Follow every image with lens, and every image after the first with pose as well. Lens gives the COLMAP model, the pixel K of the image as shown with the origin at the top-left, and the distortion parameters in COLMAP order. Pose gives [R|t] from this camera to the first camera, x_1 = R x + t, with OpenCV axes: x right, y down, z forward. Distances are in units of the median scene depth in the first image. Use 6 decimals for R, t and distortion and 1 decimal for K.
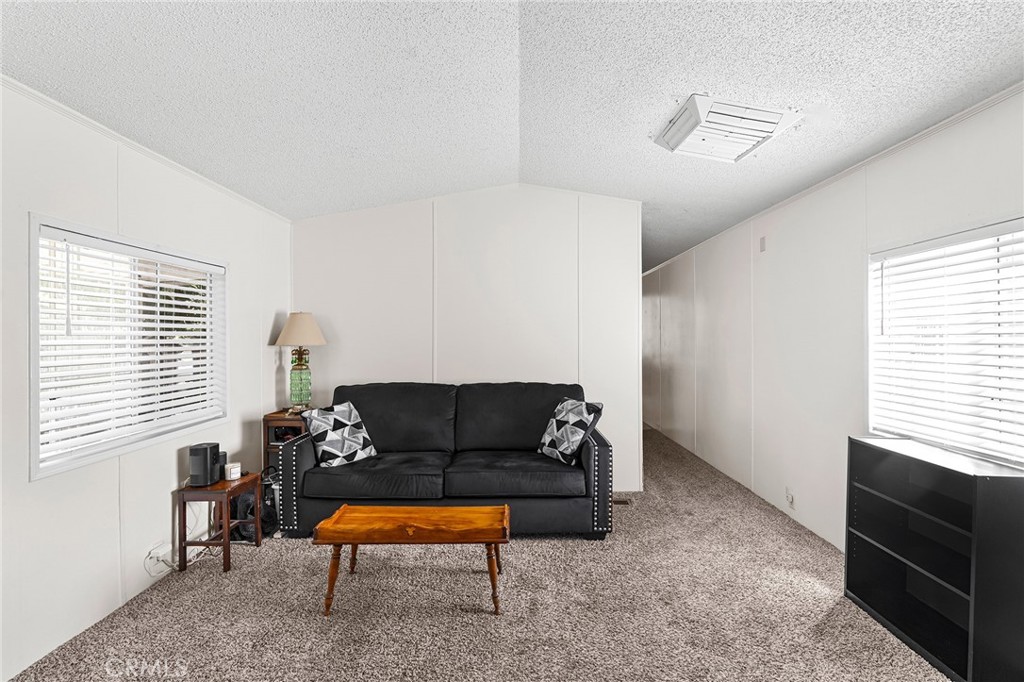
lens RADIAL K [[475.3, 0, 511.8], [0, 475.3, 338.2], [0, 0, 1]] dist [-0.000912, -0.000060]
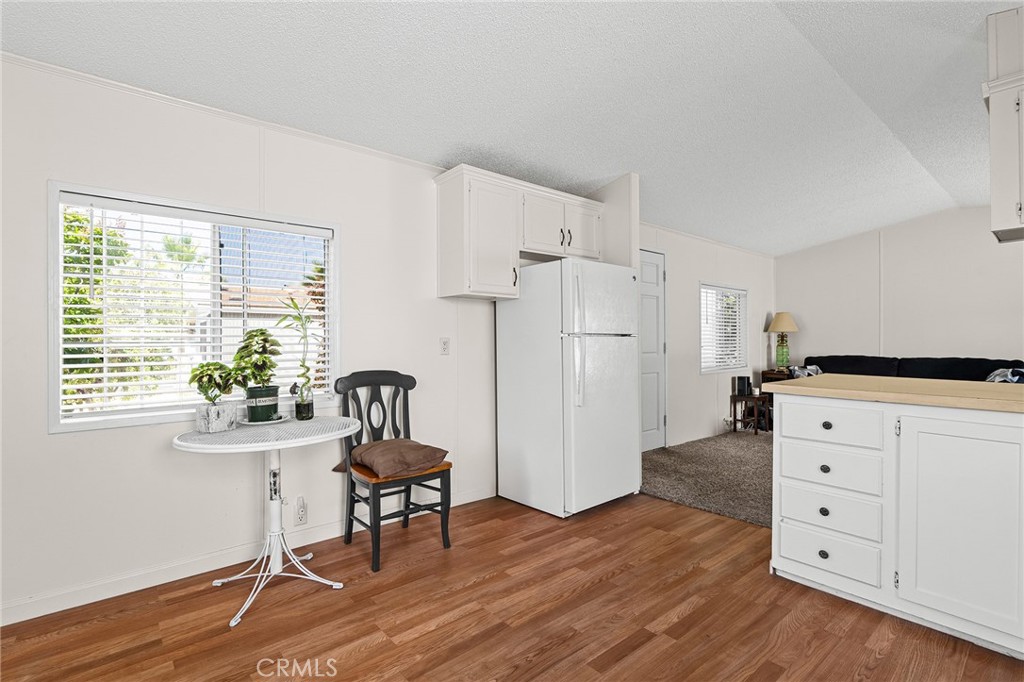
lens RADIAL K [[493.0, 0, 512.0], [0, 493.0, 341.0], [0, 0, 1]] dist [-0.001242, -0.000341]
pose [[0.675448, 0.002064, -0.737405, 0.208824], [-0.001501, 0.999998, 0.001424, 0.049551], [0.737406, 0.000145, 0.675450, -0.944894]]
